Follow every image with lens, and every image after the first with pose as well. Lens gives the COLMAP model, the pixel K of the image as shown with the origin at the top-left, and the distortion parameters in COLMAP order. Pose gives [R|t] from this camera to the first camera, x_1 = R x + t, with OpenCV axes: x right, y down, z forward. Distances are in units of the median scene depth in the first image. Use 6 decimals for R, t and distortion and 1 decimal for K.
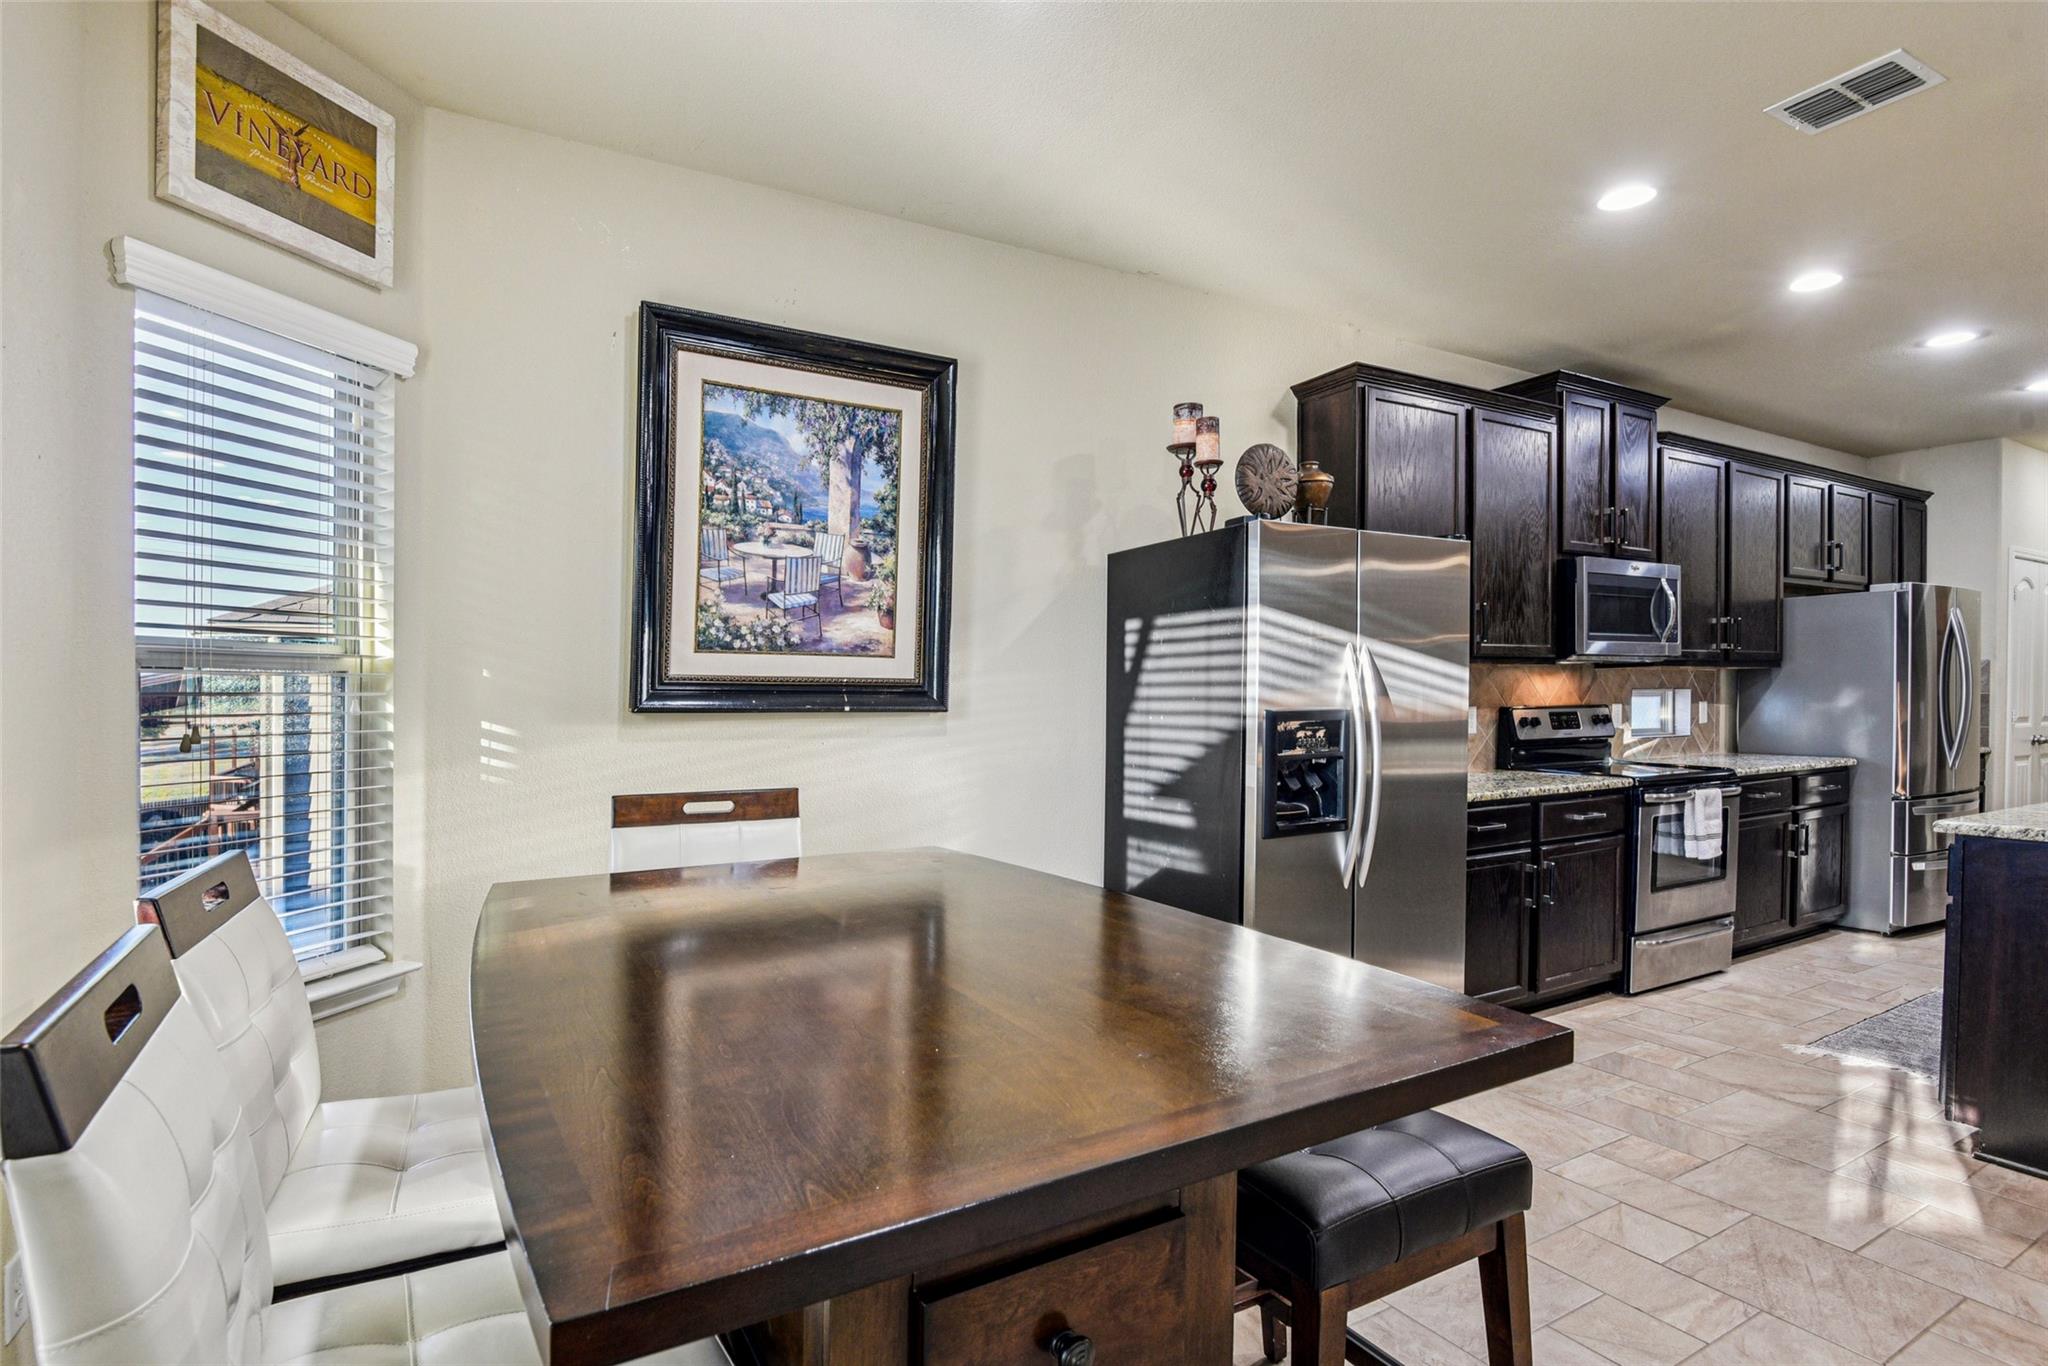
lens RADIAL K [[1030.2, 0, 1016.0], [0, 1030.2, 746.3], [0, 0, 1]] dist [-0.012541, -0.008465]
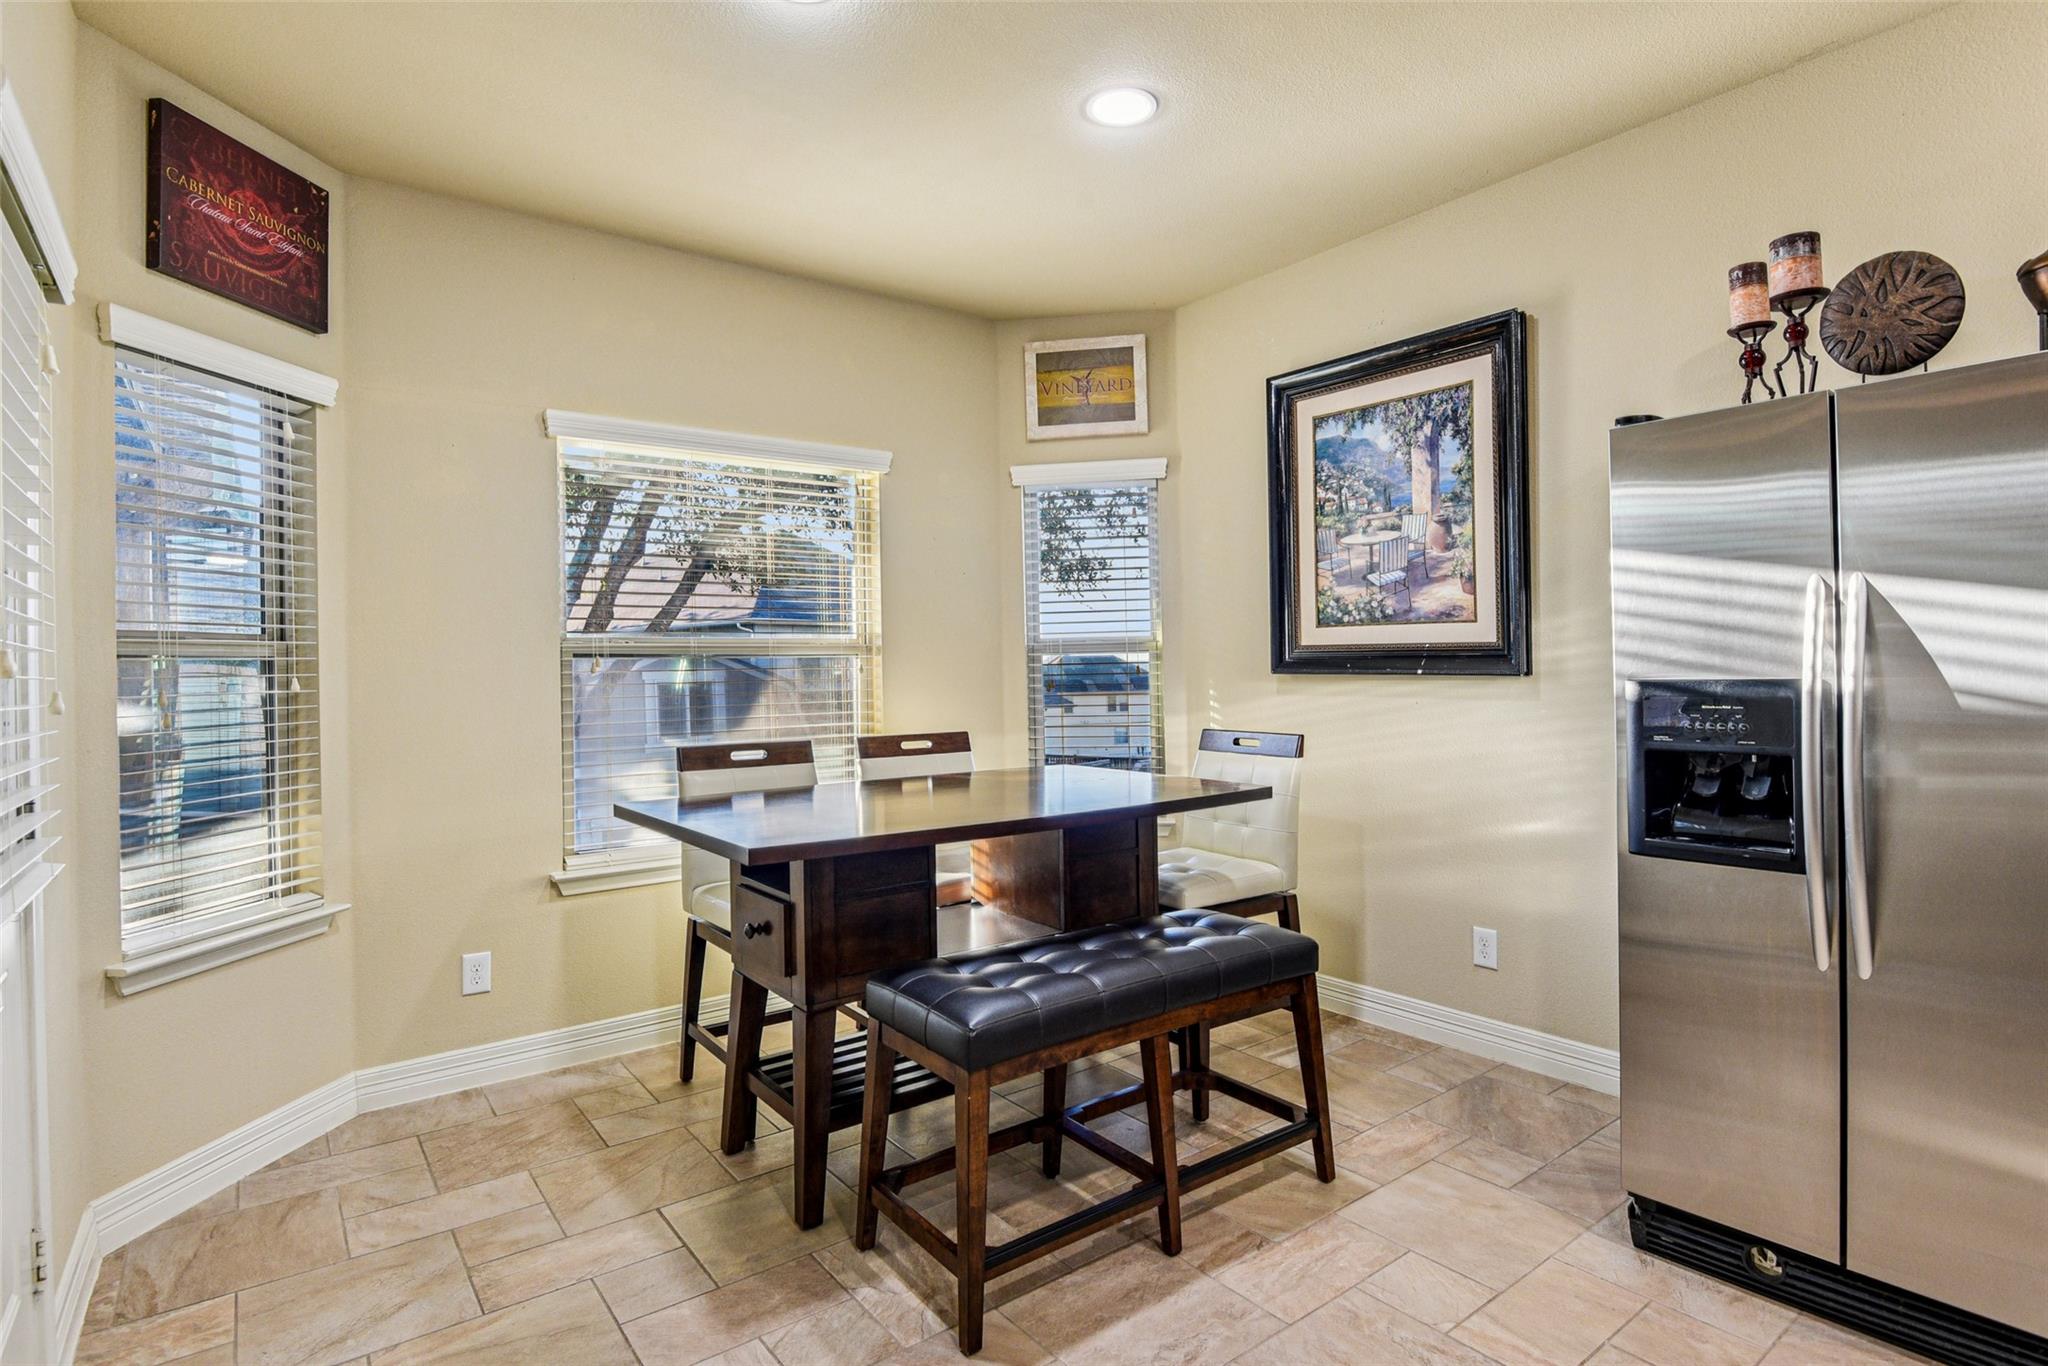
lens RADIAL K [[1030.2, 0, 1023.1], [0, 1030.2, 662.8], [0, 0, 1]] dist [-0.012541, -0.008465]
pose [[0.125522, 0.001460, -0.992090, 0.849790], [-0.029154, 0.999572, -0.002217, -0.031231], [0.991662, 0.029202, 0.125510, 0.440208]]
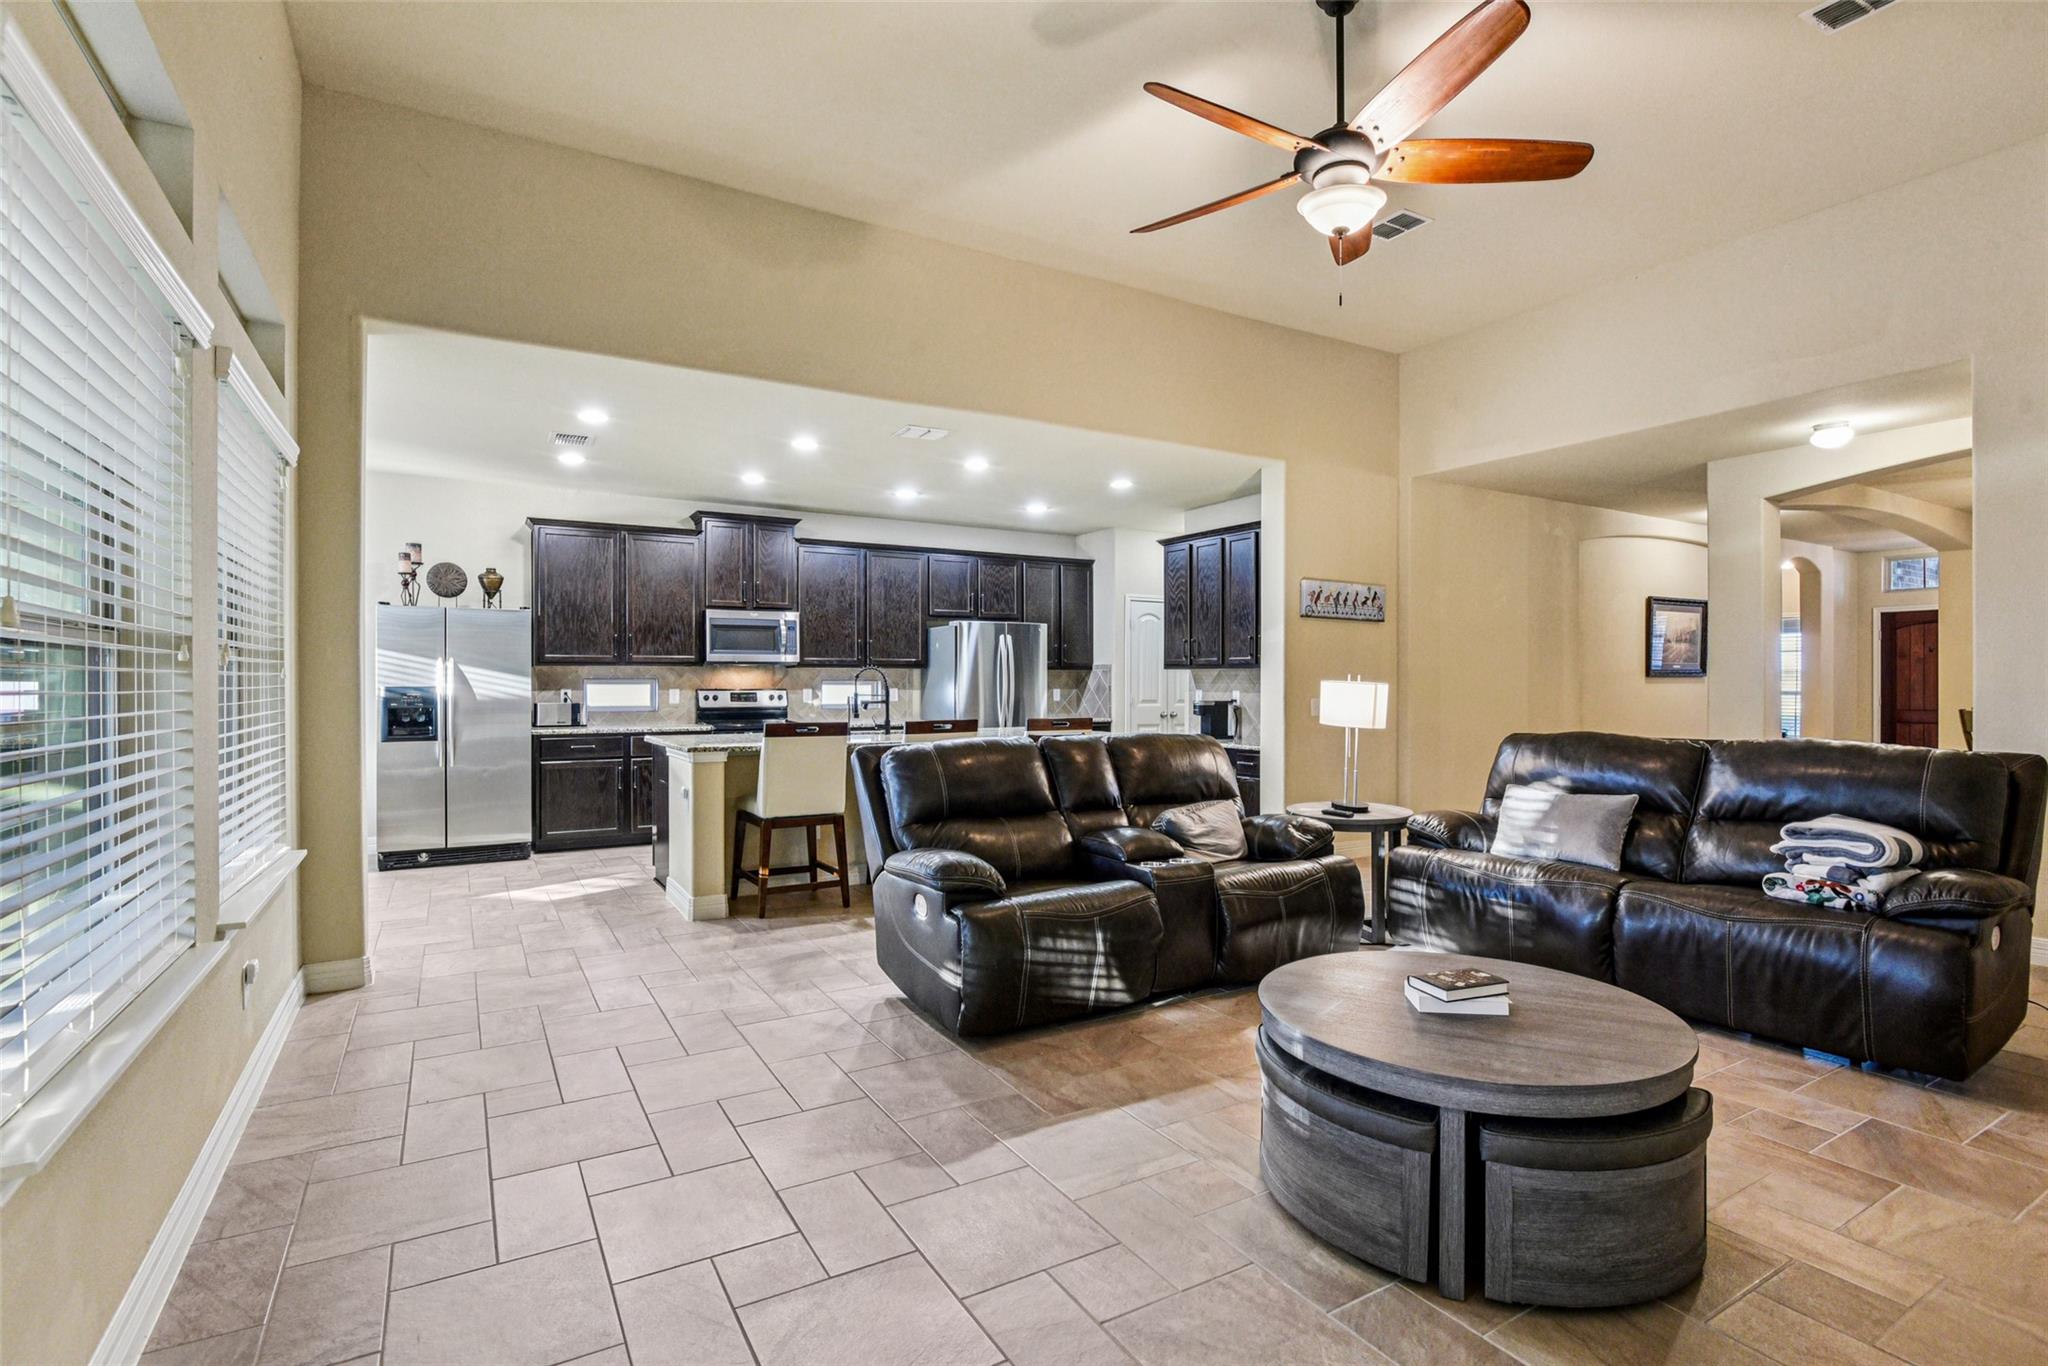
lens RADIAL K [[986.1, 0, 1022.0], [0, 986.1, 690.5], [0, 0, 1]] dist [-0.018399, -0.003314]
pose [[0.999775, 0.011796, 0.017608, 1.502395], [-0.011079, 0.999128, -0.040247, 0.040862], [-0.018068, 0.040043, 0.999035, -1.101674]]
